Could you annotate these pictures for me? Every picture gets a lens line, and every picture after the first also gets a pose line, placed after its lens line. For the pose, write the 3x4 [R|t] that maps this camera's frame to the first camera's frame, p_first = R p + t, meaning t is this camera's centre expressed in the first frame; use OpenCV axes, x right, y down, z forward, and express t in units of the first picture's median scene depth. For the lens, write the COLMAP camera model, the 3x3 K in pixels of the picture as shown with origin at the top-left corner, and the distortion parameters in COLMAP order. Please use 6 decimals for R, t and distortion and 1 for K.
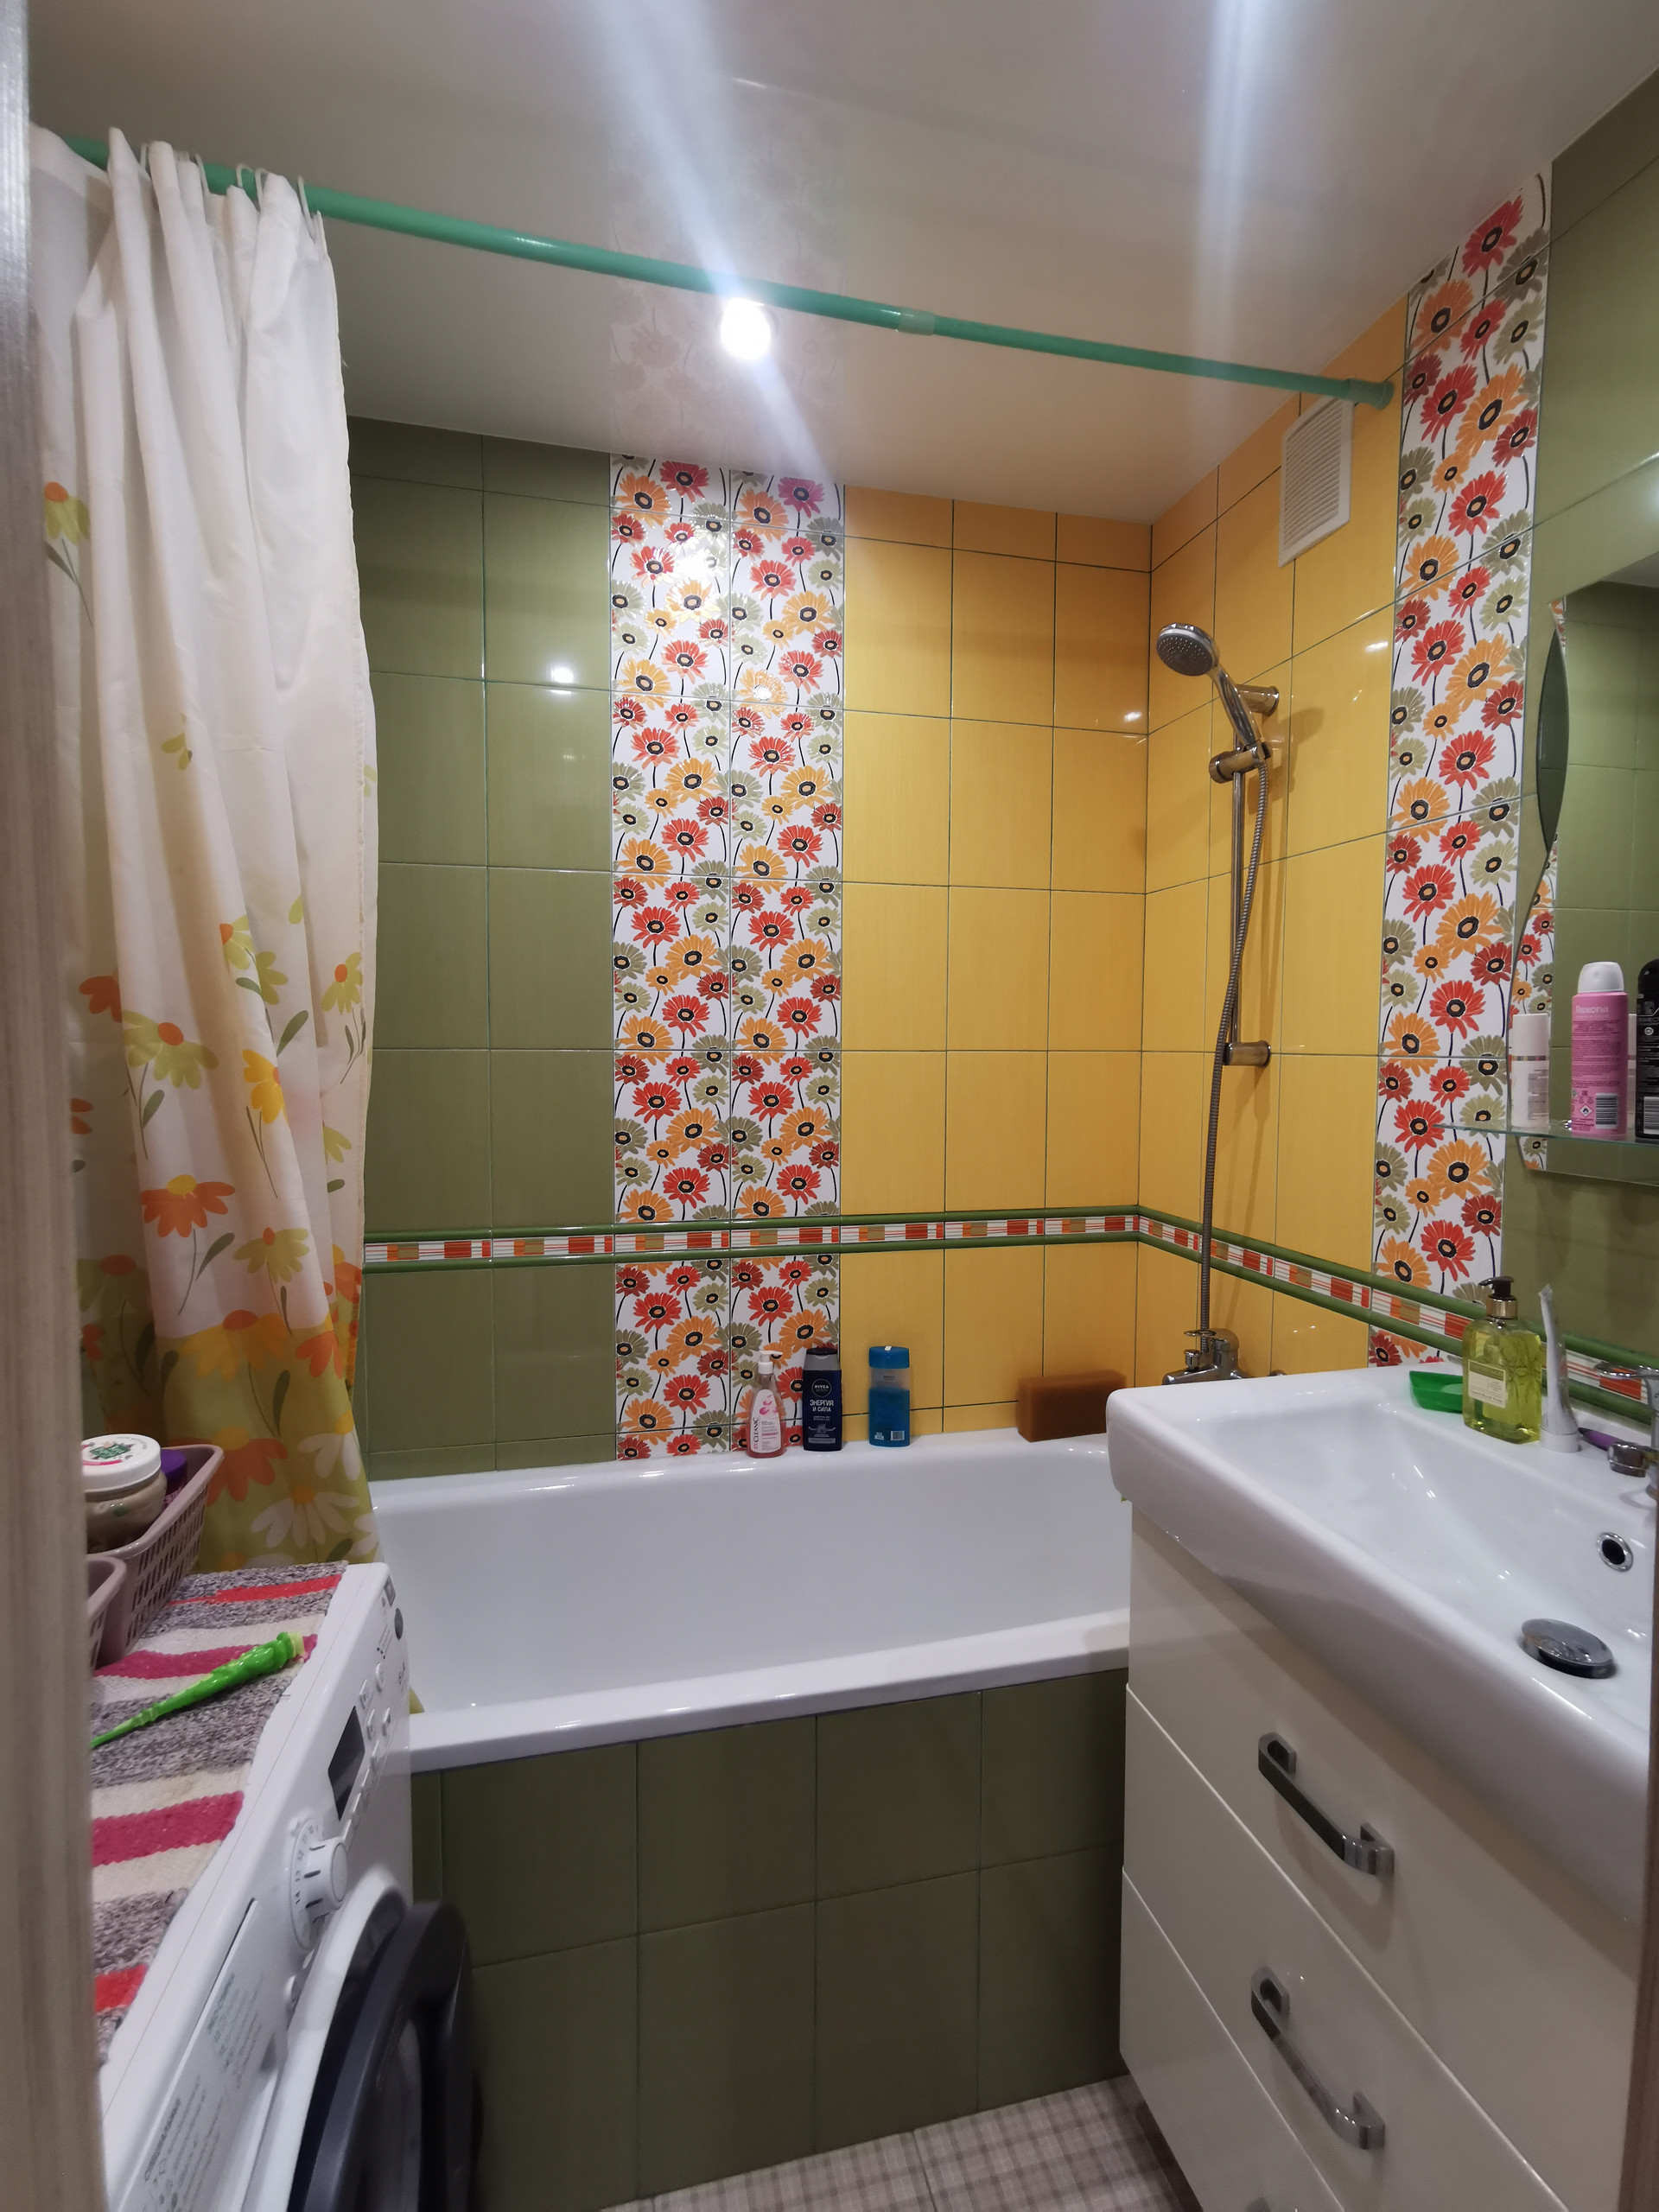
lens RADIAL K [[1023.6, 0, 829.3], [0, 1023.6, 1100.6], [0, 0, 1]] dist [-0.011563, 0.014972]
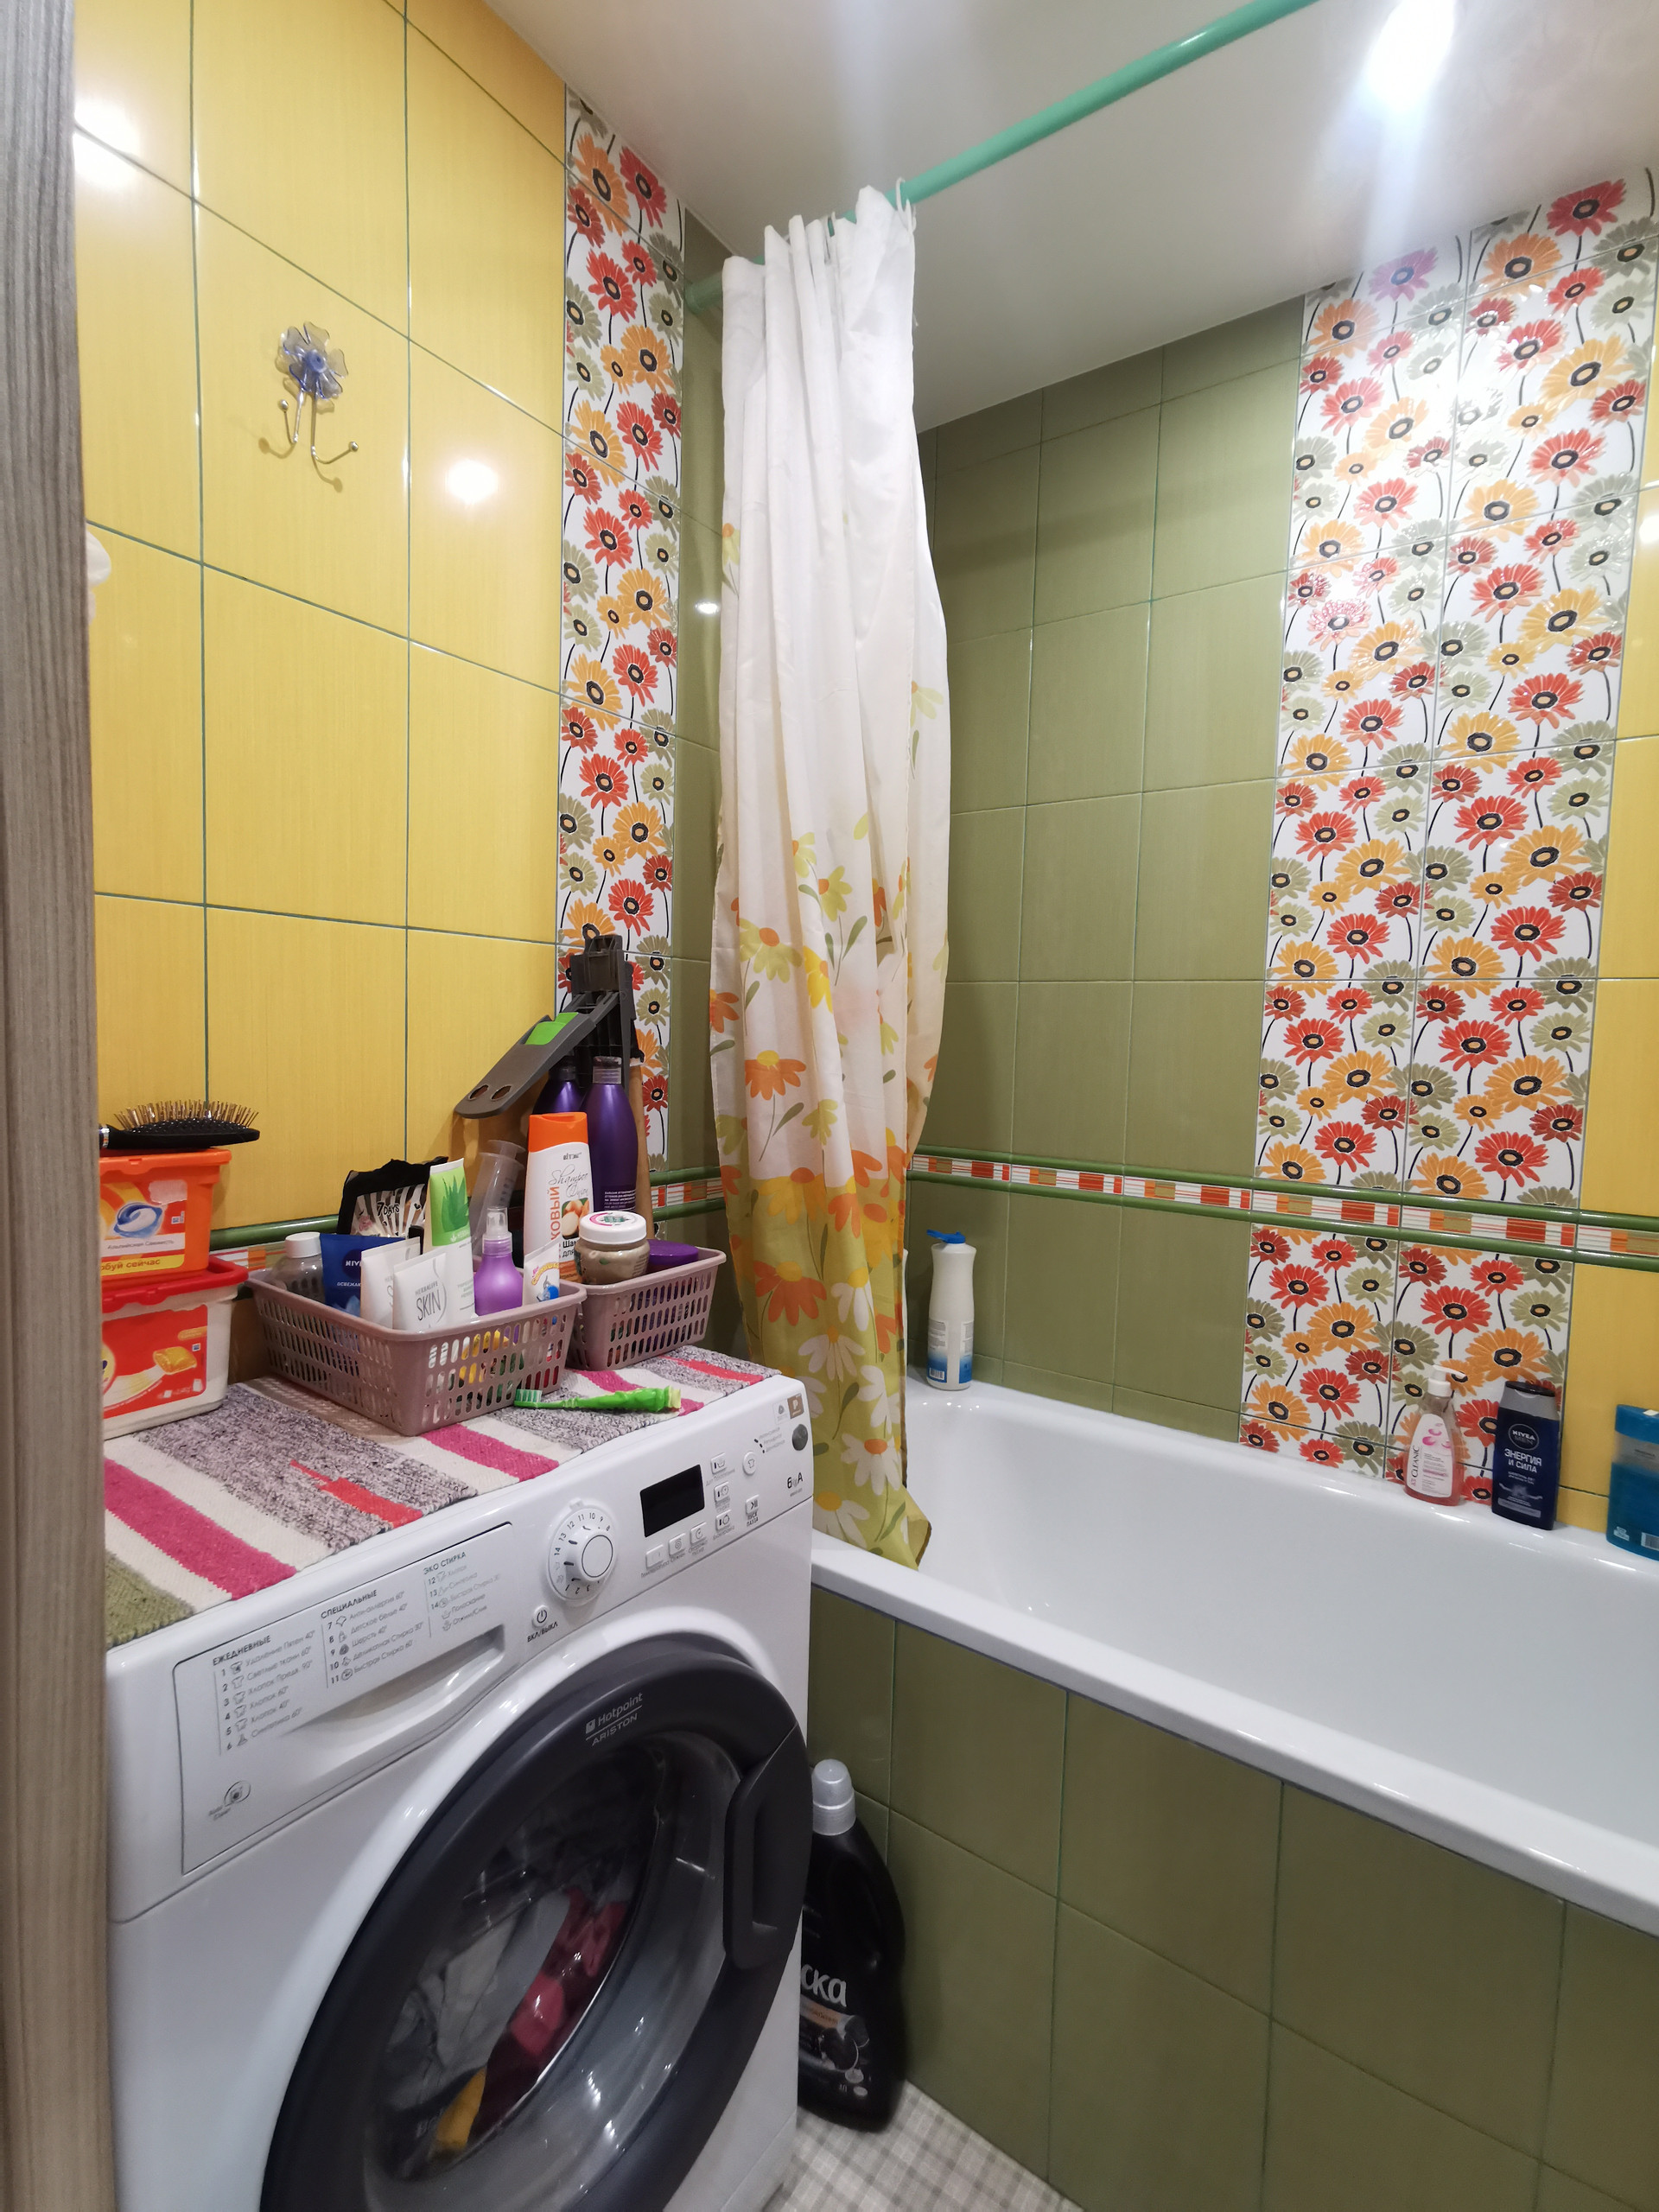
lens RADIAL K [[1023.6, 0, 829.3], [0, 1023.6, 1100.6], [0, 0, 1]] dist [-0.011563, 0.014972]
pose [[0.662662, 0.063273, -0.746241, 0.199267], [-0.068276, 0.997379, 0.023938, 0.056692], [0.745800, 0.035087, 0.665246, 0.130451]]
